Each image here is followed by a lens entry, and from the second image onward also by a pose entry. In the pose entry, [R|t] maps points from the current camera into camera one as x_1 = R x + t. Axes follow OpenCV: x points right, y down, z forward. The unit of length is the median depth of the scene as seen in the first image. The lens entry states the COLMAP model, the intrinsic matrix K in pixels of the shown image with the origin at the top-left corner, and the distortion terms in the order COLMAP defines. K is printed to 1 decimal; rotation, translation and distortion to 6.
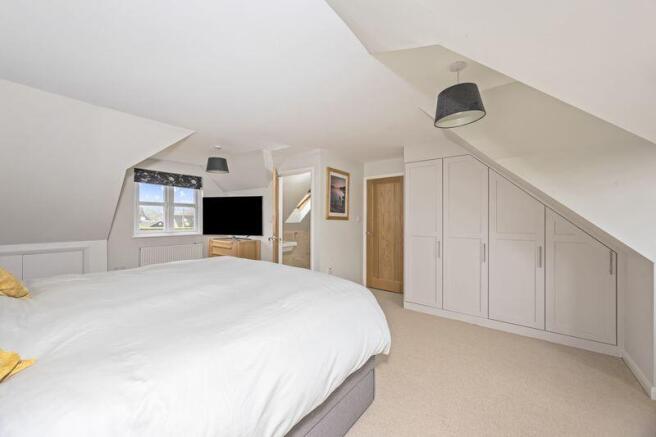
lens RADIAL K [[252.5, 0, 328.0], [0, 252.5, 218.5], [0, 0, 1]] dist [0.000039, -0.000015]
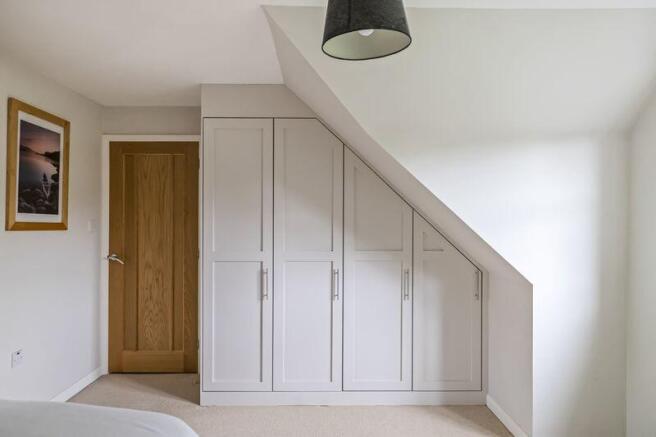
lens RADIAL K [[440.3, 0, 328.0], [0, 440.3, 218.5], [0, 0, 1]] dist [0.000467, 0.000529]
pose [[0.776779, 0.002329, 0.629769, -0.048000], [-0.002915, 0.999996, -0.000104, -0.015546], [-0.629767, -0.001755, 0.776782, 0.140949]]
